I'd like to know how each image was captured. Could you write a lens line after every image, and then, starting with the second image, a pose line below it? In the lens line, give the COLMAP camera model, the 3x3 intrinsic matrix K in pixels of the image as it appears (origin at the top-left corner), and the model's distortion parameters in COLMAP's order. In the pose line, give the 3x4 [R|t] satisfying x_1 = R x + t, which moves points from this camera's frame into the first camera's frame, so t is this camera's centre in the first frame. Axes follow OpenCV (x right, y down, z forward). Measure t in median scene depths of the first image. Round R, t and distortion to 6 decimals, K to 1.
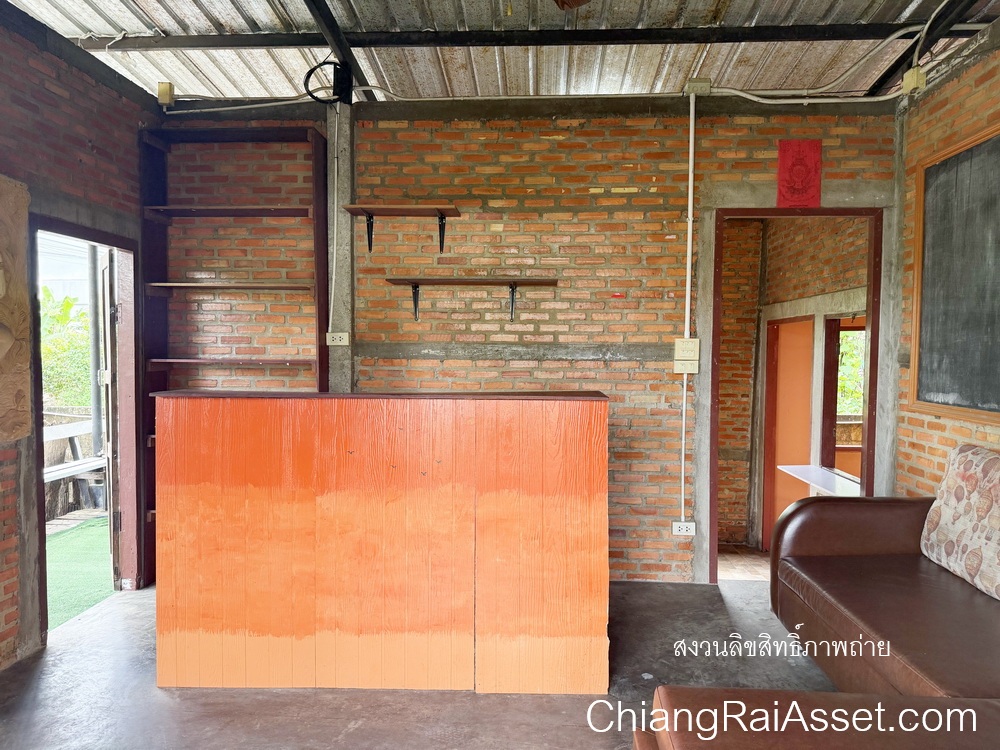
lens RADIAL K [[706.3, 0, 497.6], [0, 706.3, 383.4], [0, 0, 1]] dist [0.063787, -0.095500]
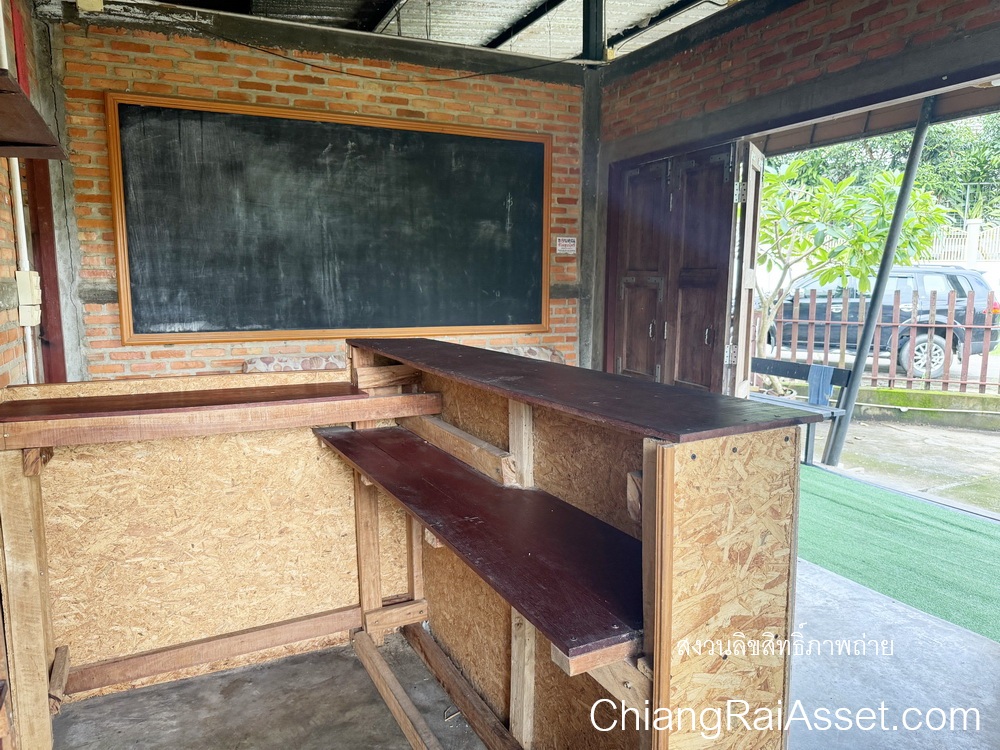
lens RADIAL K [[706.3, 0, 497.6], [0, 706.3, 383.4], [0, 0, 1]] dist [0.063787, -0.095500]
pose [[-0.472109, -0.128289, 0.872156, -0.529386], [0.042023, 0.984954, 0.167628, -0.052253], [-0.880538, 0.115789, -0.459614, 0.944486]]
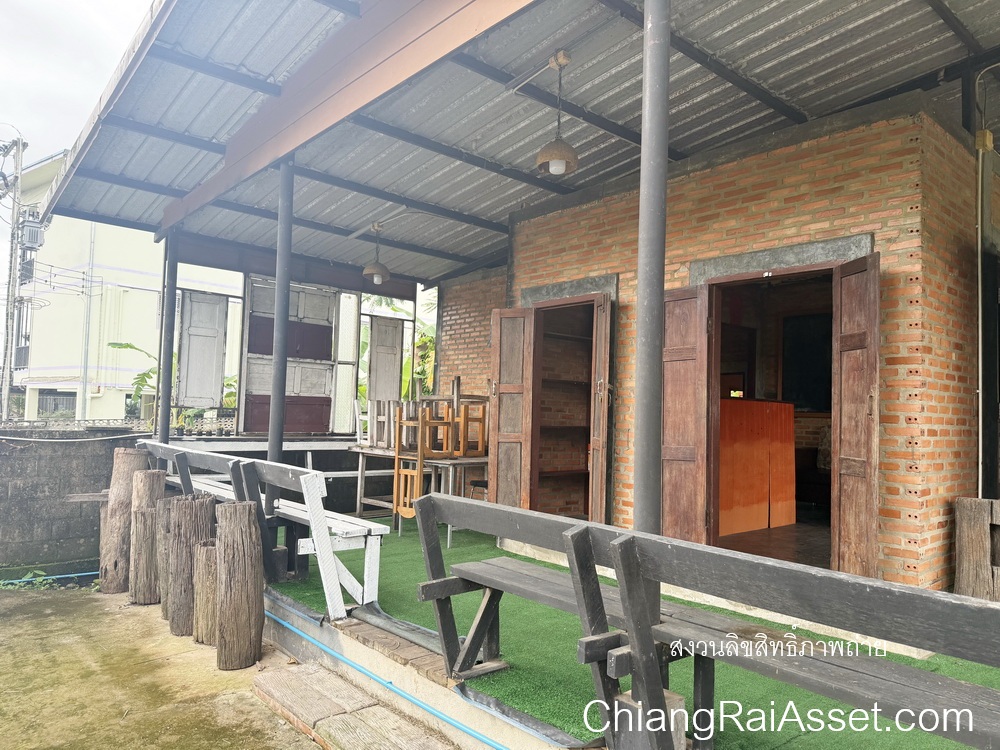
lens RADIAL K [[692.1, 0, 500.0], [0, 692.1, 375.0], [0, 0, 1]] dist [0.104775, -0.168465]
pose [[0.720019, 0.055044, 0.691768, -1.614957], [0.004138, 0.996491, -0.083598, 0.087278], [-0.693942, 0.063054, 0.717265, -0.043252]]
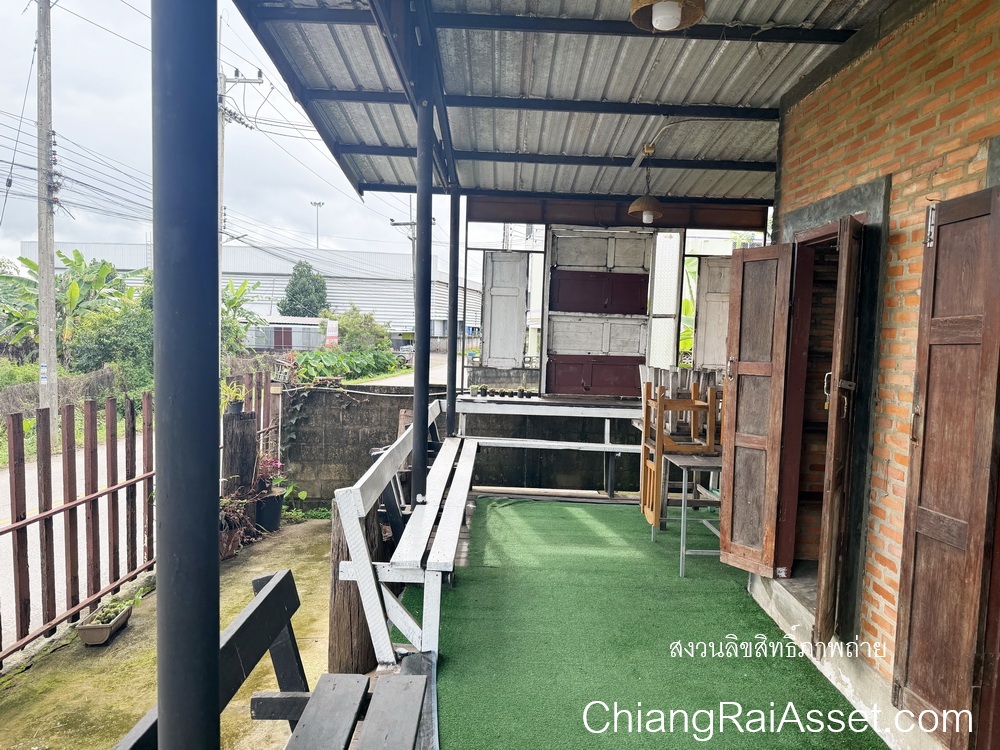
lens RADIAL K [[694.7, 0, 500.0], [0, 694.7, 375.0], [0, 0, 1]] dist [0.073885, -0.109006]
pose [[0.998373, 0.021701, 0.052737, -0.972553], [-0.023082, 0.999403, 0.025720, -0.018810], [-0.052147, -0.026895, 0.998277, 0.022407]]
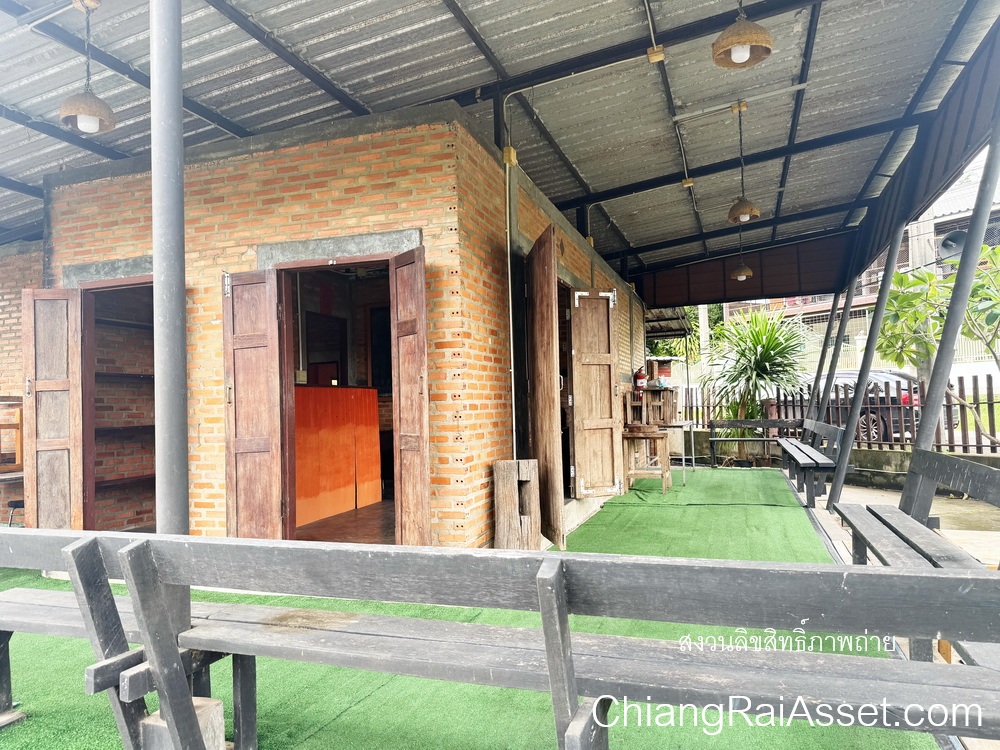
lens RADIAL K [[694.7, 0, 500.0], [0, 694.7, 375.0], [0, 0, 1]] dist [0.073885, -0.109006]
pose [[0.266561, 0.029419, 0.963369, -1.561815], [0.074130, 0.995947, -0.050925, 0.096957], [-0.960963, 0.084989, 0.263299, -0.093184]]
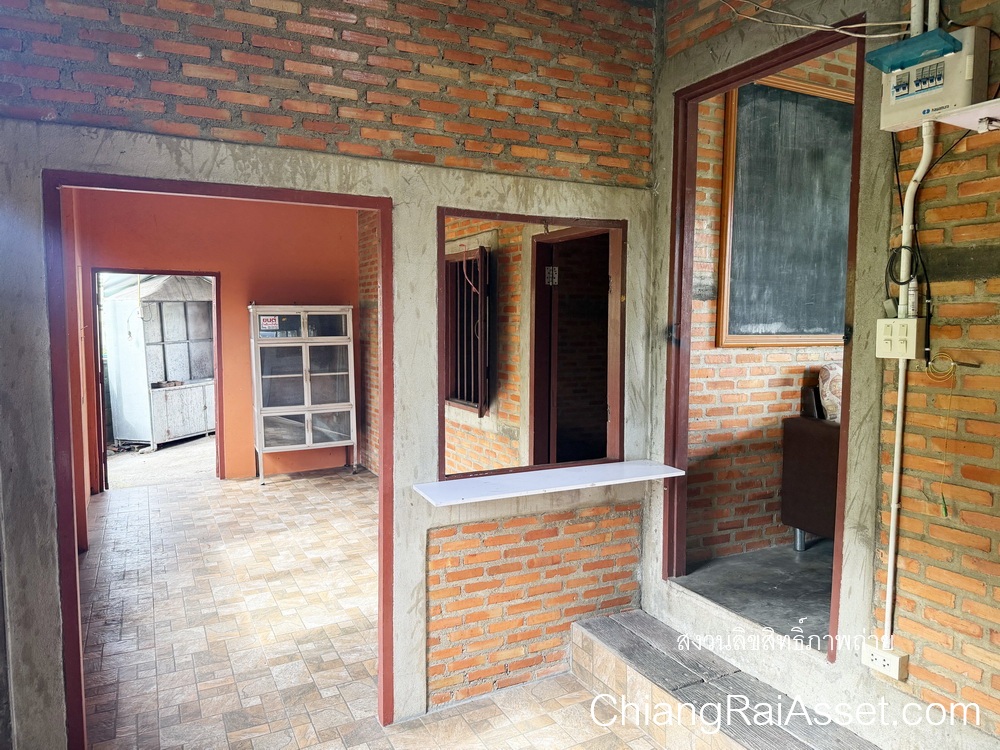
lens RADIAL K [[689.2, 0, 503.8], [0, 689.2, 382.5], [0, 0, 1]] dist [0.108991, -0.172764]
pose [[-0.500312, -0.073815, 0.862693, -0.048218], [0.037911, 0.993536, 0.106996, -0.020686], [-0.865015, 0.086236, -0.494280, 1.580573]]
